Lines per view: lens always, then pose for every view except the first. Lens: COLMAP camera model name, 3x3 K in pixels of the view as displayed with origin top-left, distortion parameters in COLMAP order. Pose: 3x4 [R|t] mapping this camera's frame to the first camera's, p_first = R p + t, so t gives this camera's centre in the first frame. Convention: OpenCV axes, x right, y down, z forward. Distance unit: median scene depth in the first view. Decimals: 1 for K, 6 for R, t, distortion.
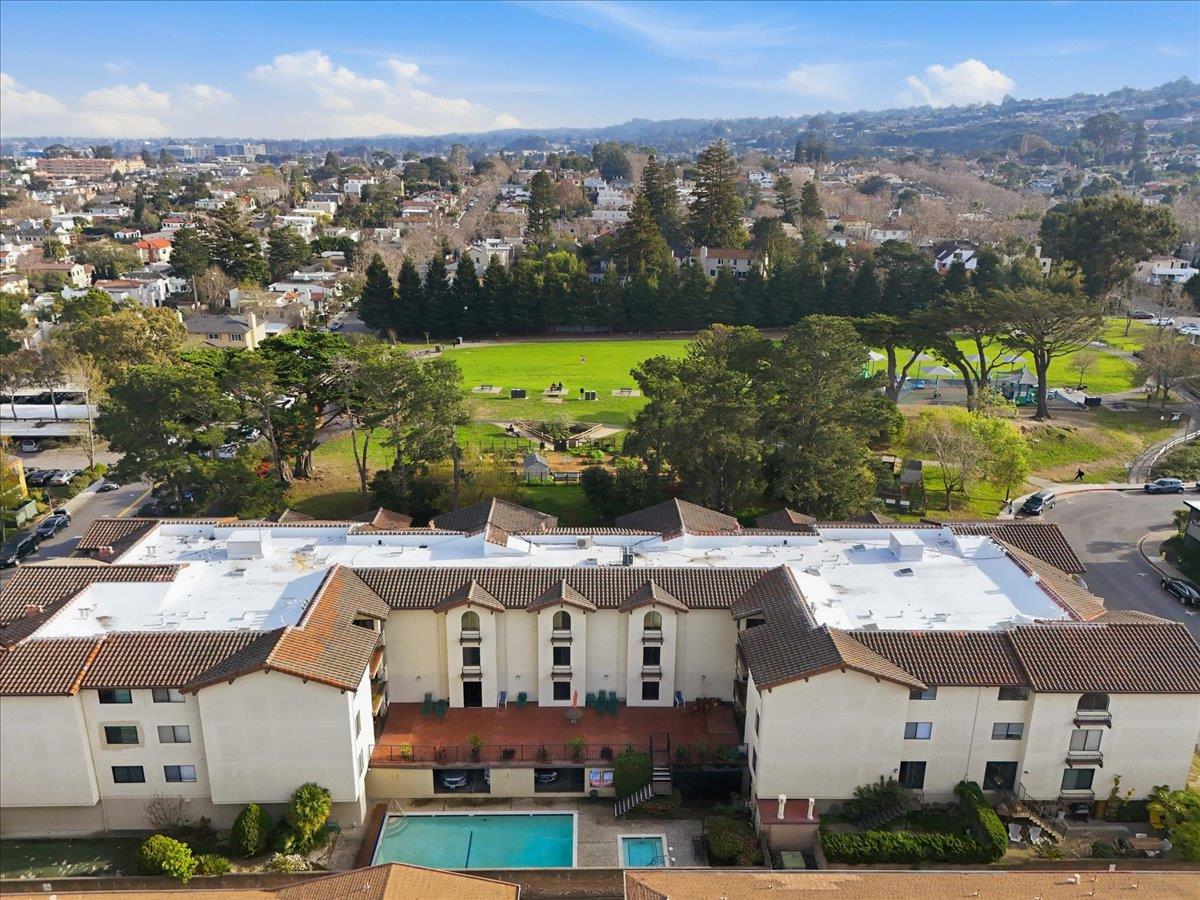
lens RADIAL K [[888.5, 0, 598.9], [0, 888.5, 449.2], [0, 0, 1]] dist [0.034472, -0.004211]
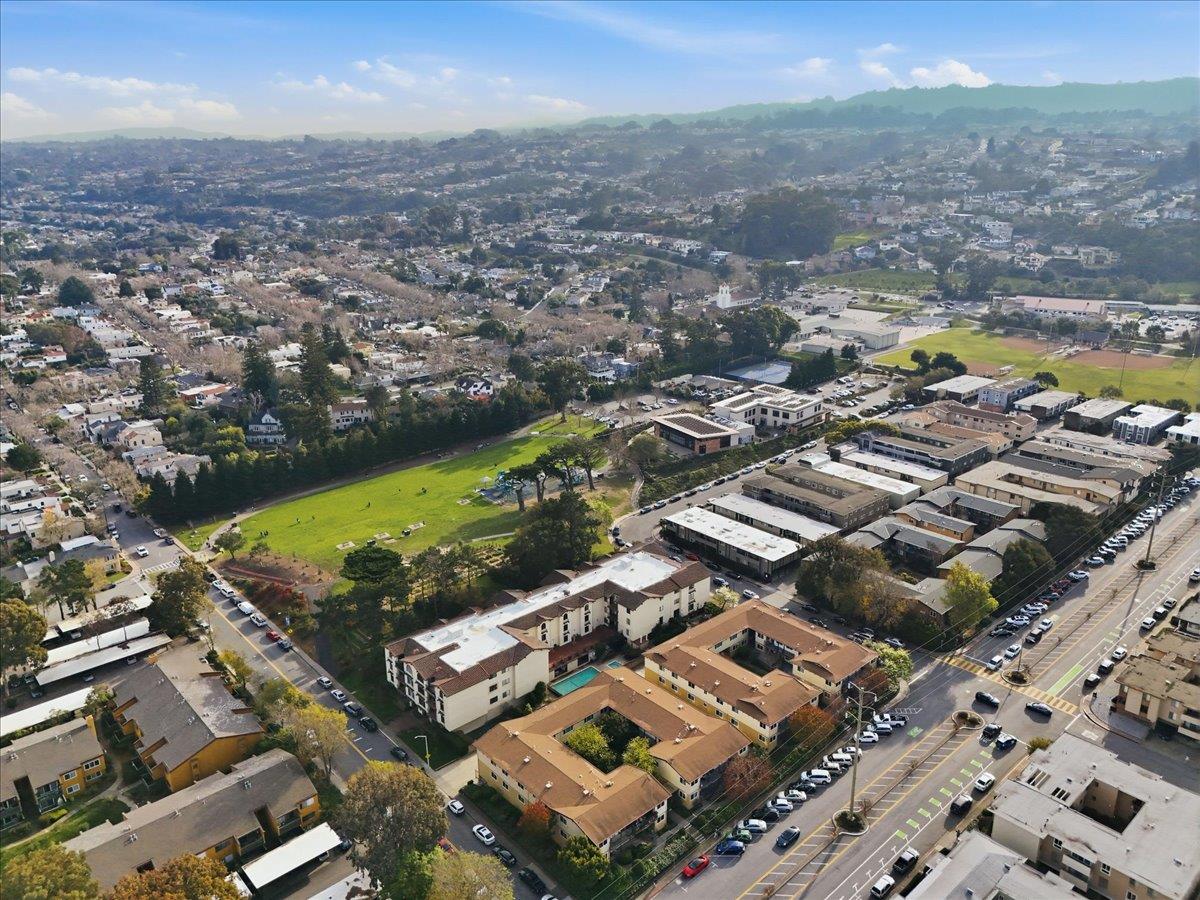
lens RADIAL K [[888.5, 0, 600.1], [0, 888.5, 450.5], [0, 0, 1]] dist [0.034472, -0.004211]
pose [[0.748801, -0.216052, 0.626593, -2.016783], [0.219803, 0.972827, 0.072763, -0.658770], [-0.625287, 0.083242, 0.775943, -1.795676]]
